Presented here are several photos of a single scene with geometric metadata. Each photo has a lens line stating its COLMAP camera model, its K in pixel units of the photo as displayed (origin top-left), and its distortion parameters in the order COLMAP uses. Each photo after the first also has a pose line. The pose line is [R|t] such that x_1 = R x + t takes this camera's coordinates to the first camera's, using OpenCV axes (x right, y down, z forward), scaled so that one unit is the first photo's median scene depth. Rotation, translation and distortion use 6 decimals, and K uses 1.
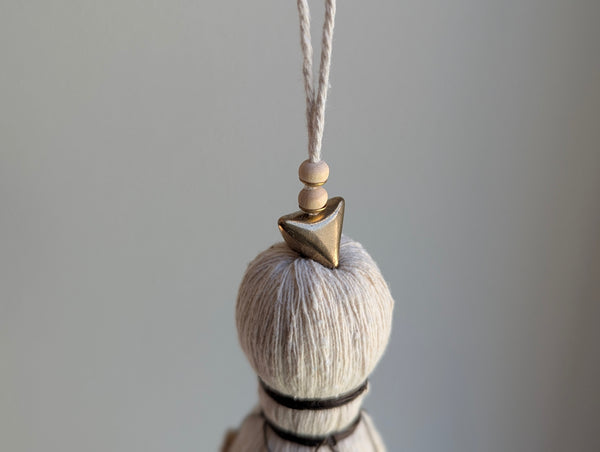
lens RADIAL K [[654.4, 0, 321.7], [0, 654.4, 225.6], [0, 0, 1]] dist [0.115398, -0.945526]
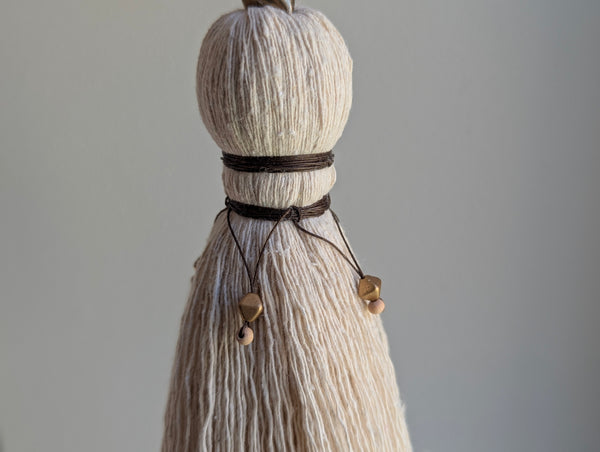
lens RADIAL K [[654.4, 0, 321.7], [0, 654.4, 225.6], [0, 0, 1]] dist [0.115398, -0.945526]
pose [[0.998875, -0.024176, -0.040806, 0.106239], [0.018654, 0.991250, -0.130670, 0.533837], [0.043608, 0.129762, 0.990586, 0.048572]]
